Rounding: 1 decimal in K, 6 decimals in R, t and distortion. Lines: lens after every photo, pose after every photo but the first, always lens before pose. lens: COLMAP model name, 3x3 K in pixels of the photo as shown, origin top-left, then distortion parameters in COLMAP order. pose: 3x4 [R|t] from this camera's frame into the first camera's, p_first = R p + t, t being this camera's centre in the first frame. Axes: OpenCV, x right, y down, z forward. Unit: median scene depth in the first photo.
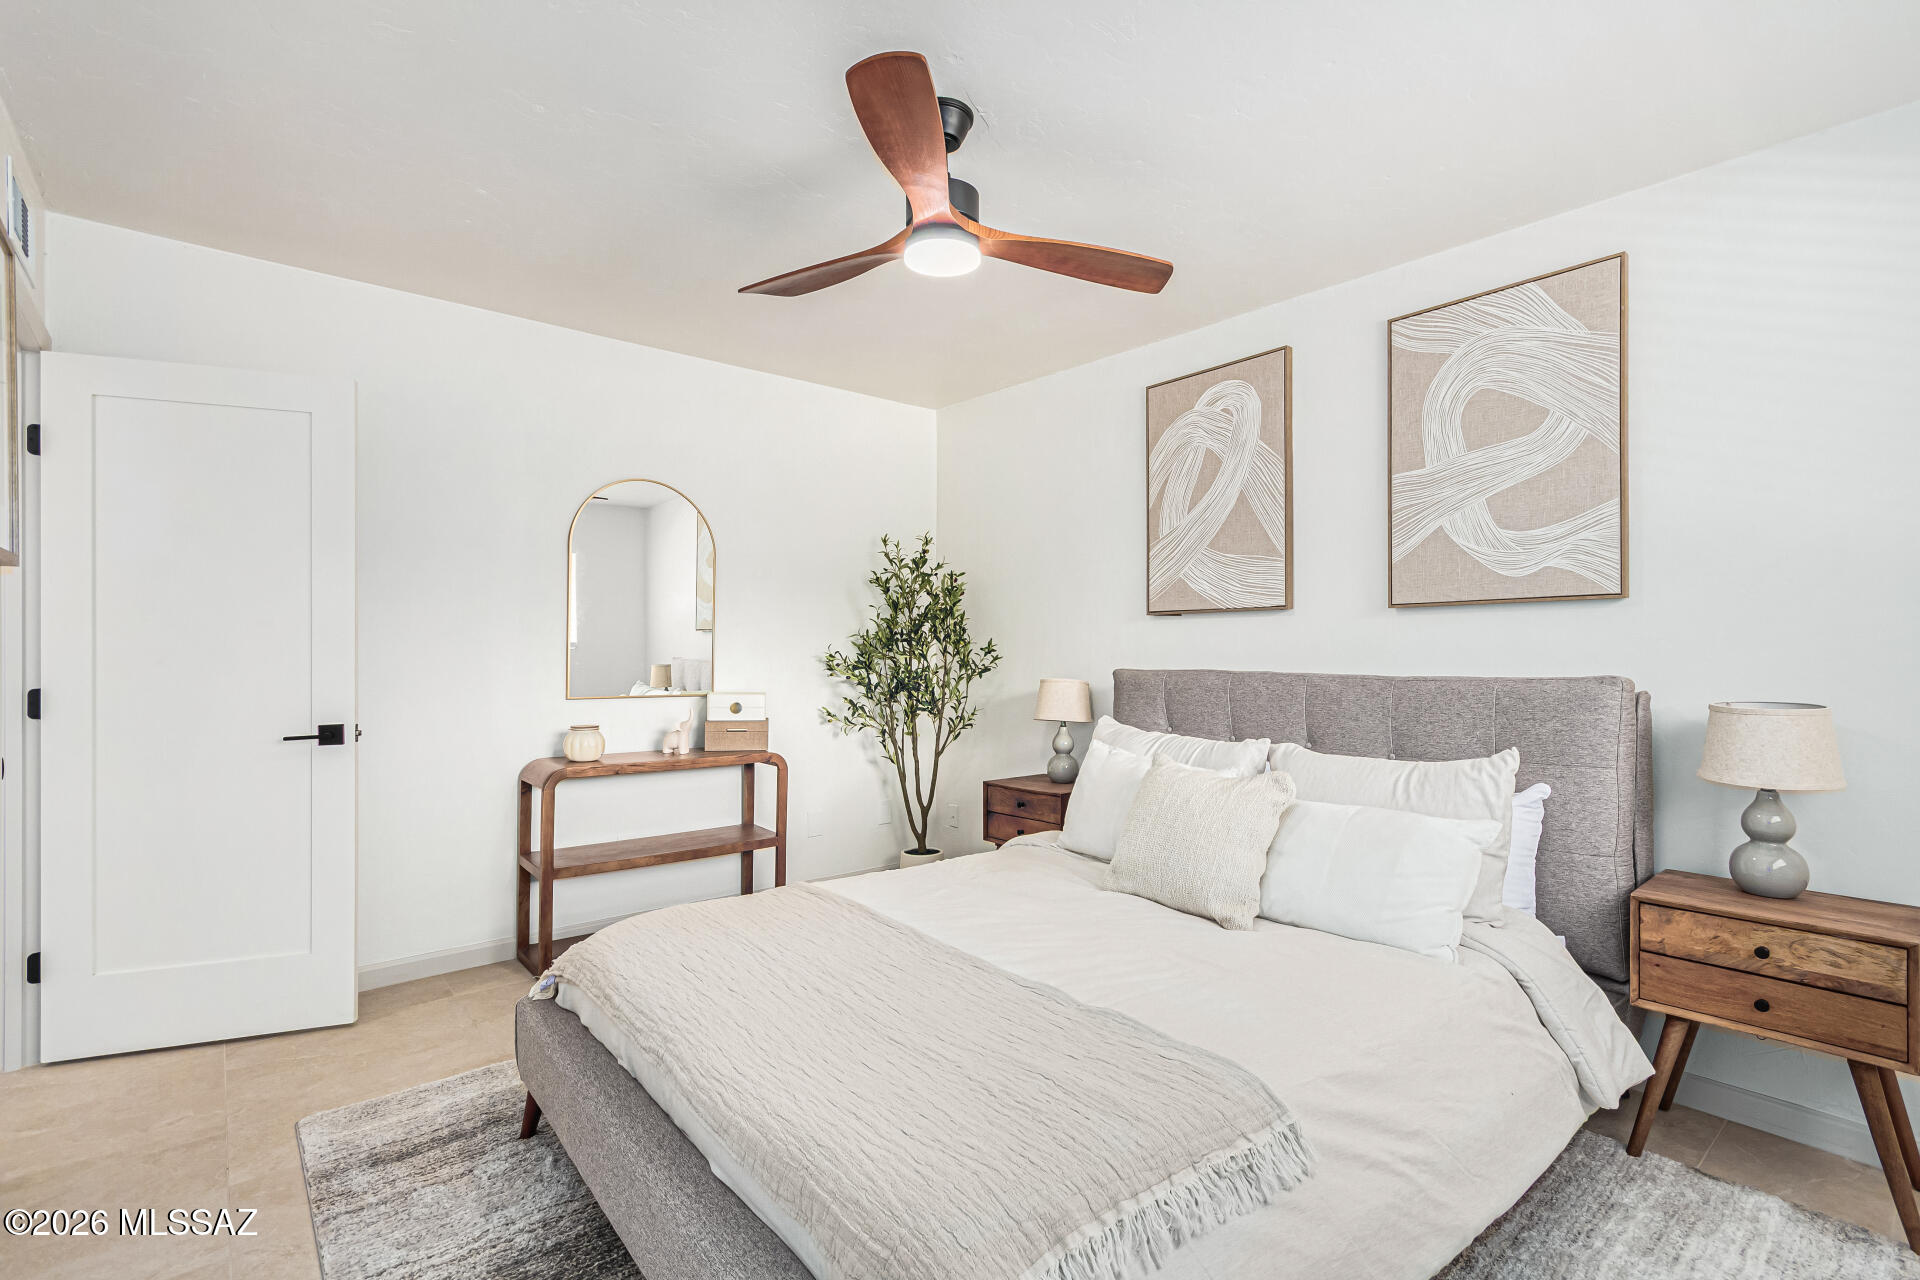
lens RADIAL K [[870.6, 0, 956.4], [0, 870.6, 644.5], [0, 0, 1]] dist [-0.002069, -0.000009]
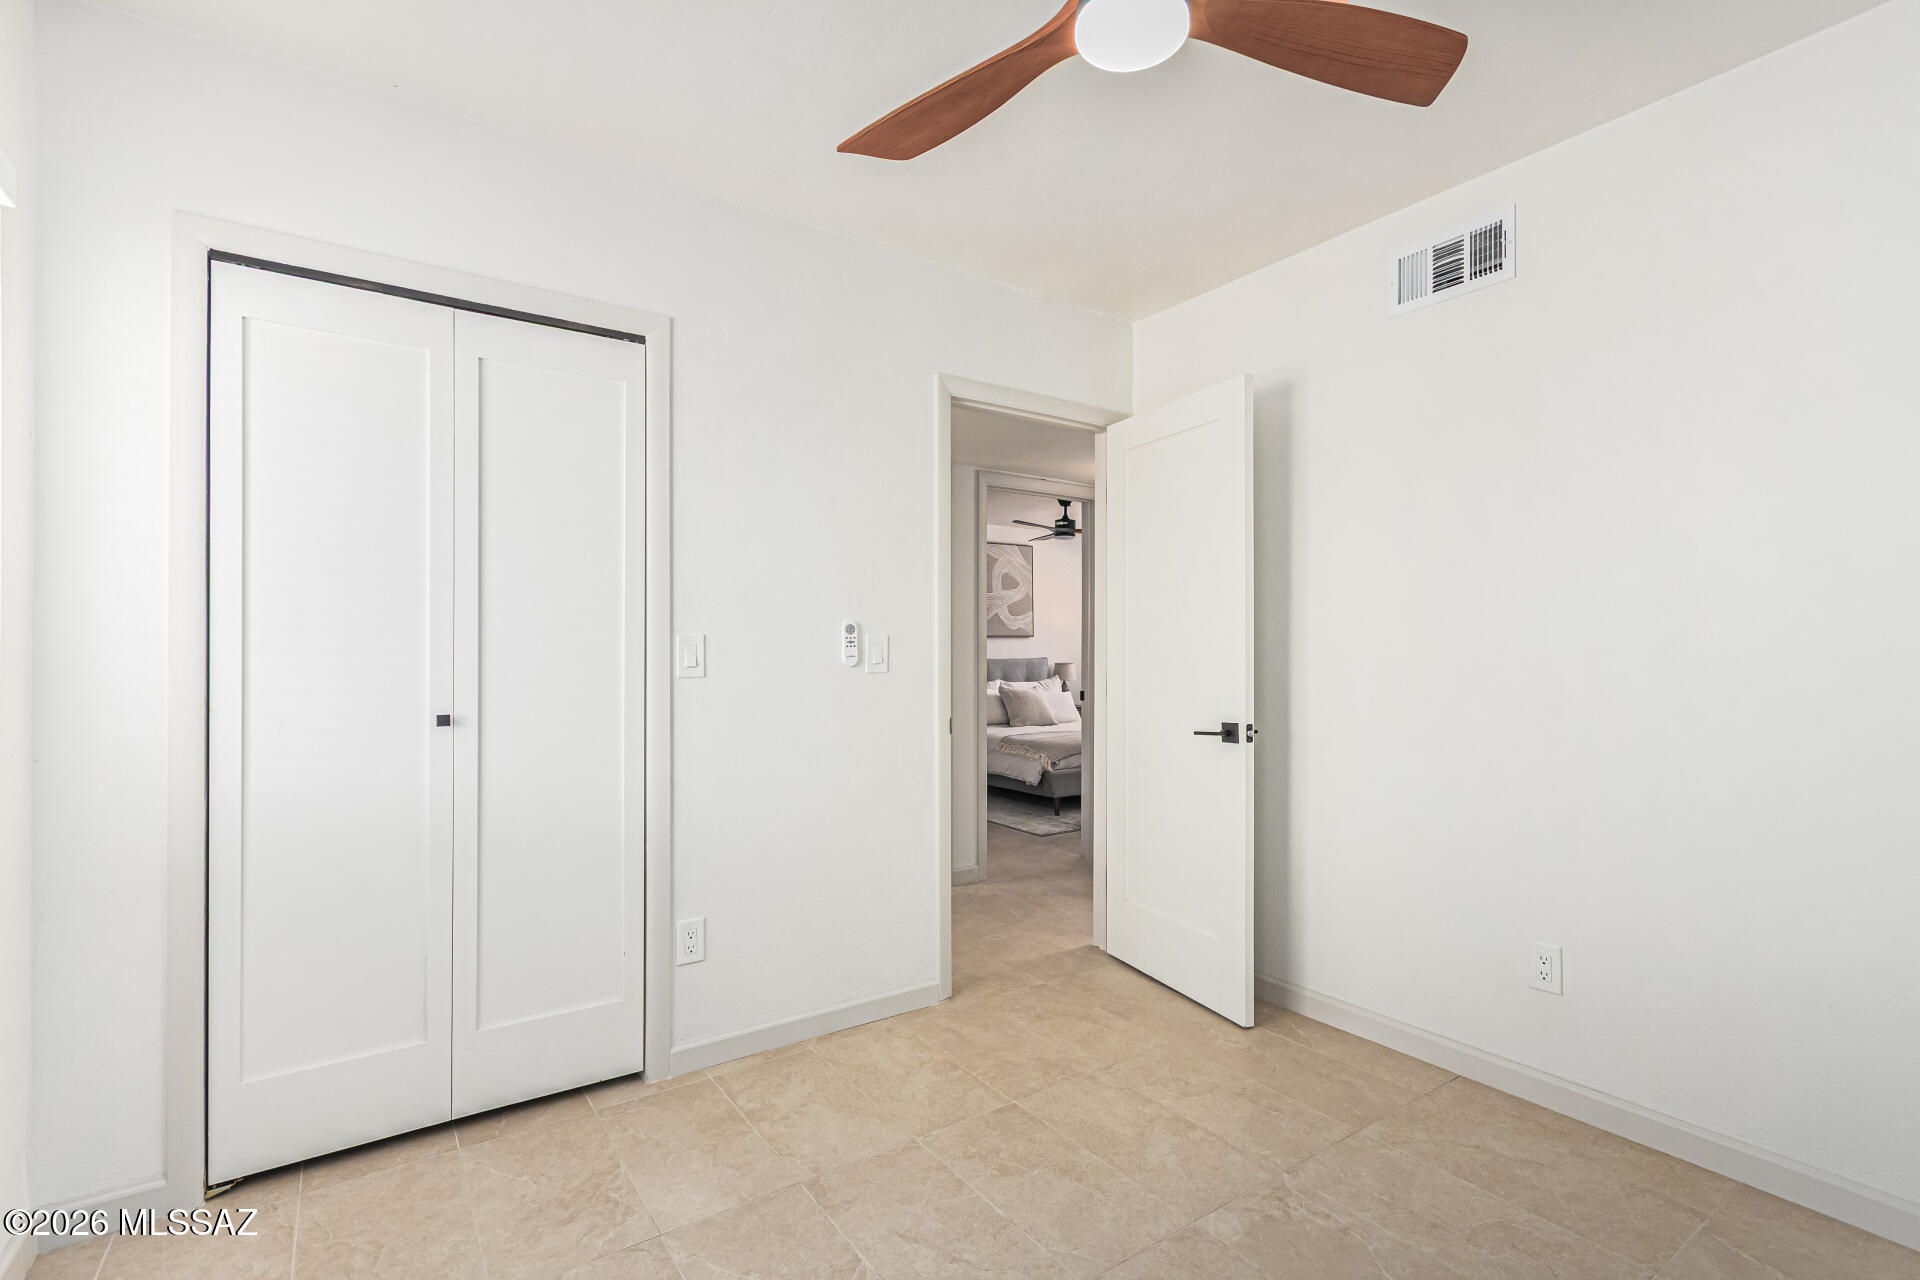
lens RADIAL K [[891.6, 0, 981.8], [0, 891.6, 646.4], [0, 0, 1]] dist [0.000082, 0.000701]
pose [[0.081535, 0.002913, 0.996666, -2.561824], [-0.008594, 0.999961, -0.002220, 0.001539], [-0.996633, -0.008385, 0.081556, 0.724184]]
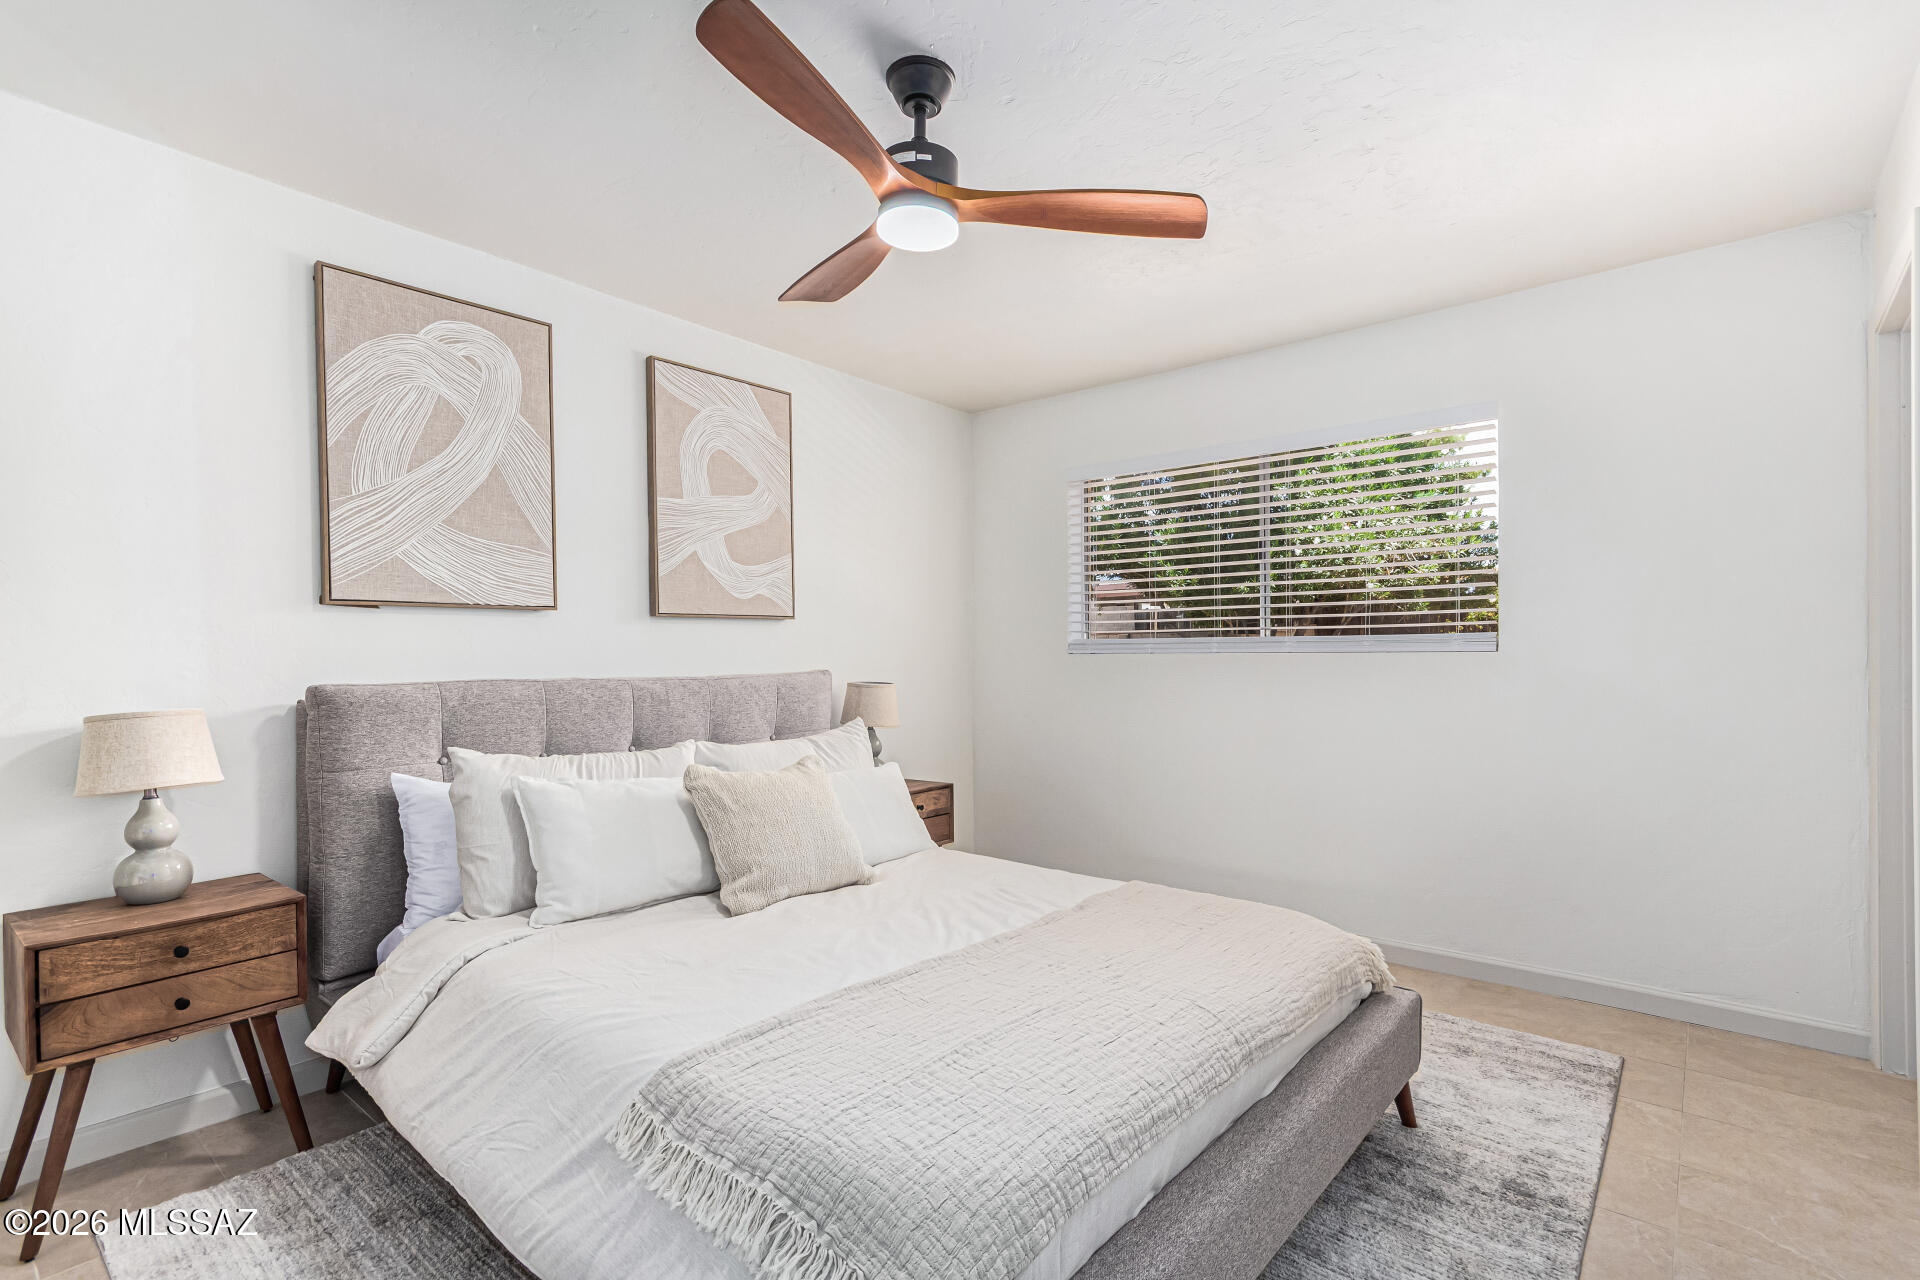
lens RADIAL K [[891.6, 0, 981.8], [0, 891.6, 646.4], [0, 0, 1]] dist [0.000082, 0.000701]
pose [[-0.184601, 0.004938, 0.982801, -0.674462], [-0.003999, 0.999975, -0.005776, 0.001770], [-0.982805, -0.004997, -0.184576, 0.773478]]
